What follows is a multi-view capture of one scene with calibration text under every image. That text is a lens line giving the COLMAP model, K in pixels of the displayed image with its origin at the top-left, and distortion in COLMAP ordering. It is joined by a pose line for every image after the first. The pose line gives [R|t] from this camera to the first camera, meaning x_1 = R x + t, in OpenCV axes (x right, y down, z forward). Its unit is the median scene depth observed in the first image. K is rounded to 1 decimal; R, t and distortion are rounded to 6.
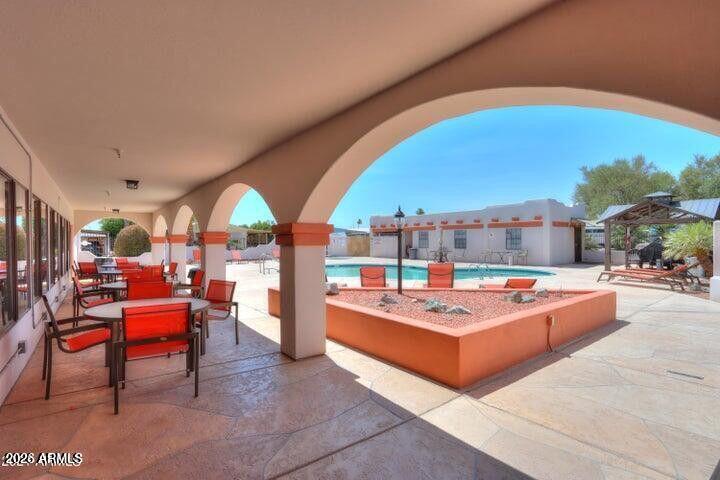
lens RADIAL K [[342.5, 0, 360.0], [0, 342.5, 240.0], [0, 0, 1]] dist [-0.002011, -0.000888]
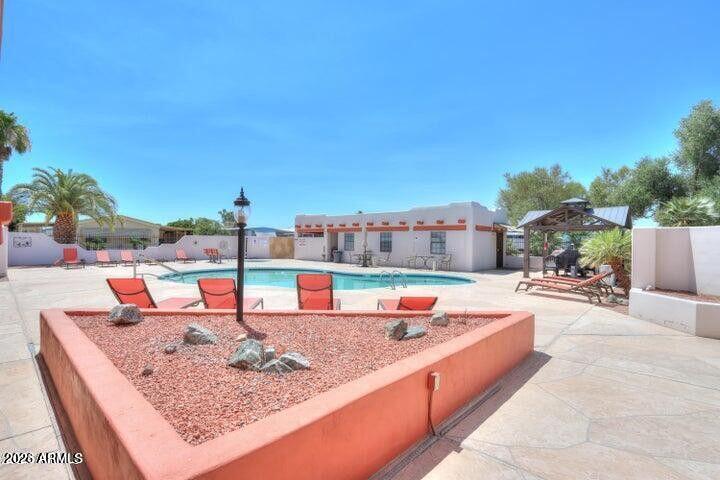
lens RADIAL K [[342.5, 0, 360.0], [0, 342.5, 240.0], [0, 0, 1]] dist [-0.002011, -0.000888]
pose [[0.985055, 0.021950, 0.170839, 0.076288], [-0.021101, 0.999754, -0.006784, 0.000026], [-0.170946, 0.003077, 0.985276, 0.103343]]
